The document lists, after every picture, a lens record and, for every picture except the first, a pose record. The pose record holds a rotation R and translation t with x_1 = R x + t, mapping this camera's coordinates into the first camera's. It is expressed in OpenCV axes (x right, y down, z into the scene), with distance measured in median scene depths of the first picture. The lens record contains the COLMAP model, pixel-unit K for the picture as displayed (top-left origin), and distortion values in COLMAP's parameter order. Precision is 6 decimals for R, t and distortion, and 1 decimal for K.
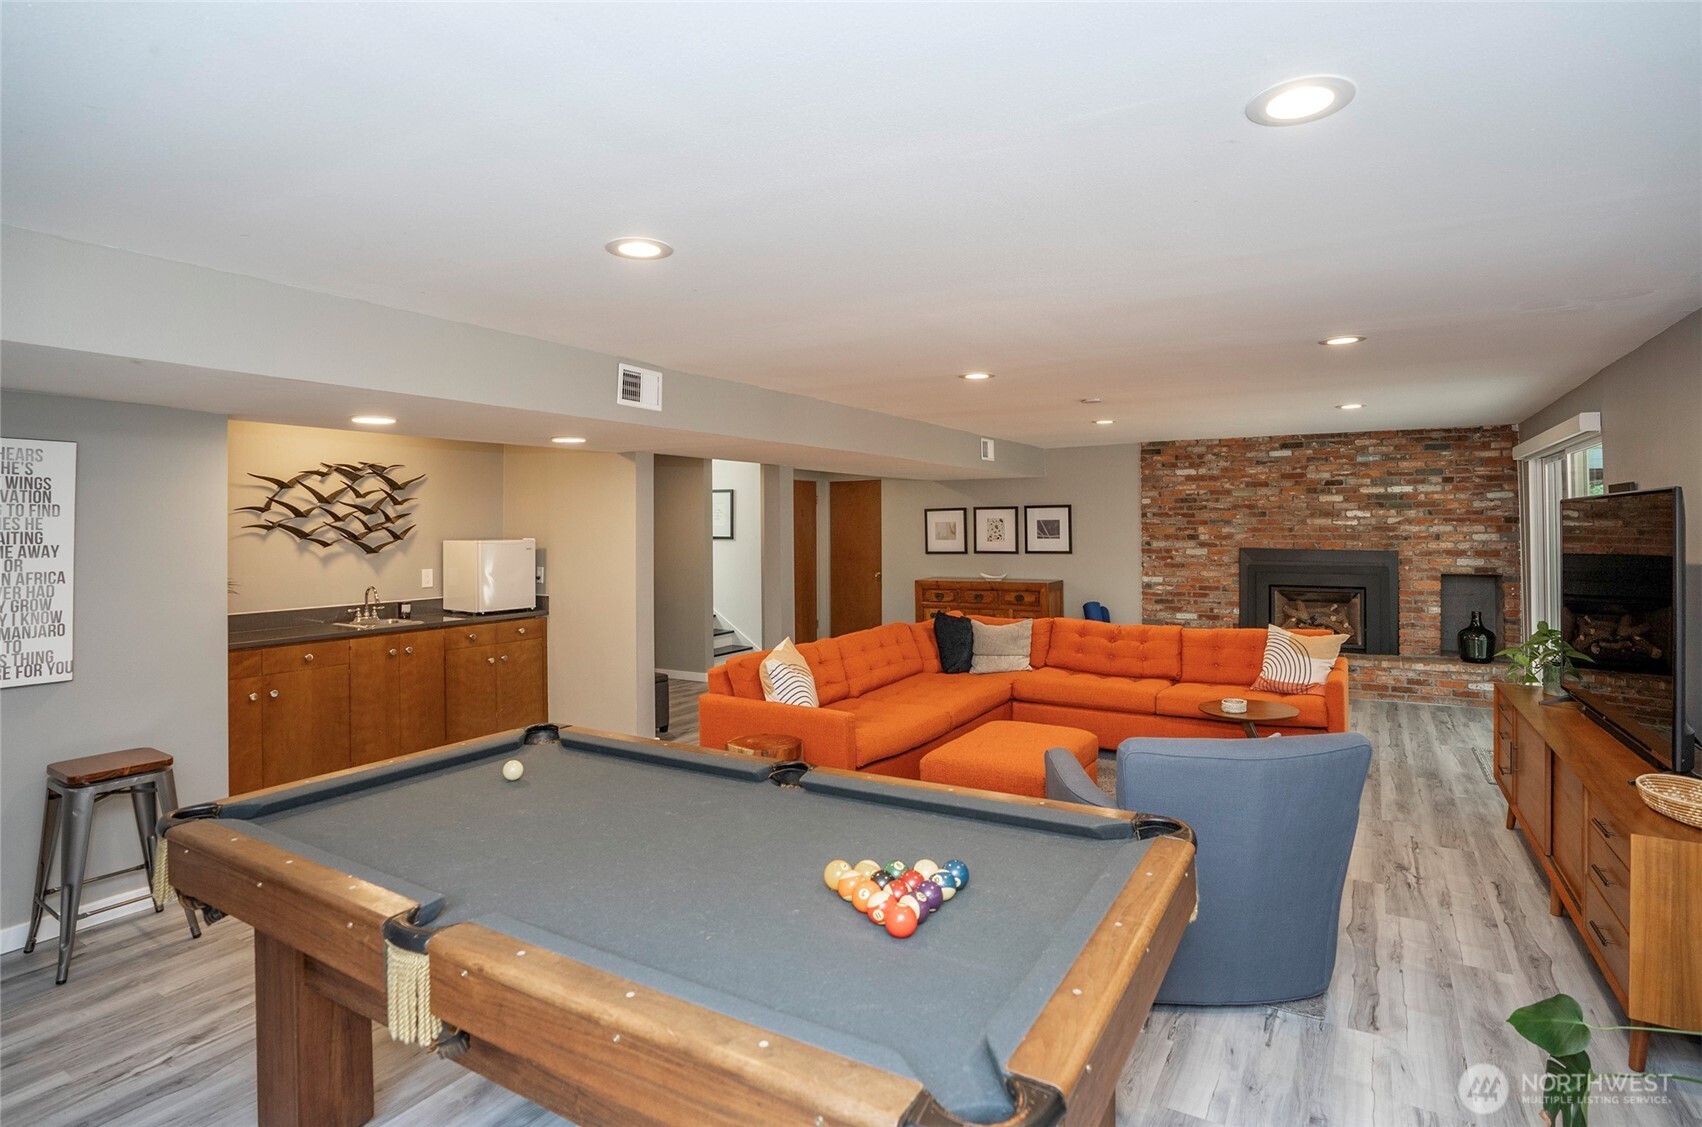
lens RADIAL K [[850.3, 0, 844.9], [0, 850.3, 508.8], [0, 0, 1]] dist [-0.052795, 0.000789]
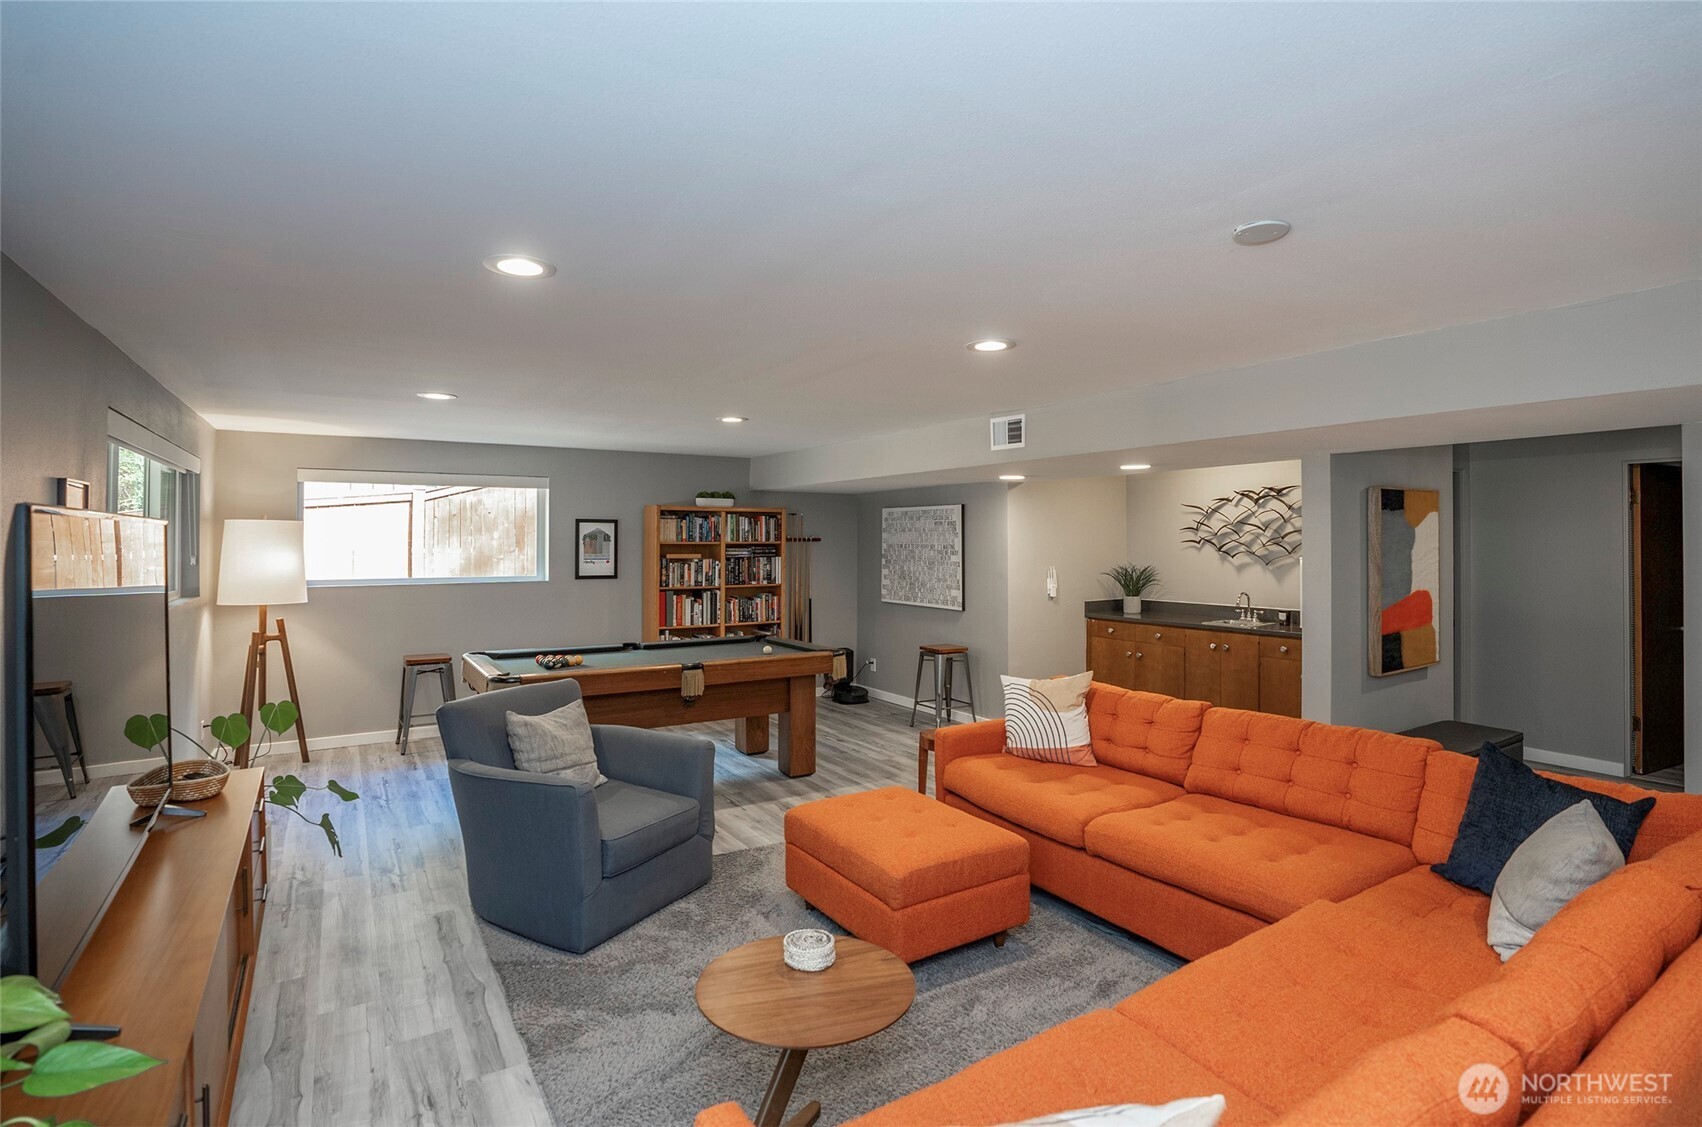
lens RADIAL K [[834.2, 0, 891.1], [0, 834.2, 537.6], [0, 0, 1]] dist [-0.049572, 0.000794]
pose [[-0.413740, 0.005615, -0.910378, 0.701113], [0.023272, 0.999719, -0.004411, 0.007910], [0.910097, -0.023011, -0.413755, 1.012144]]
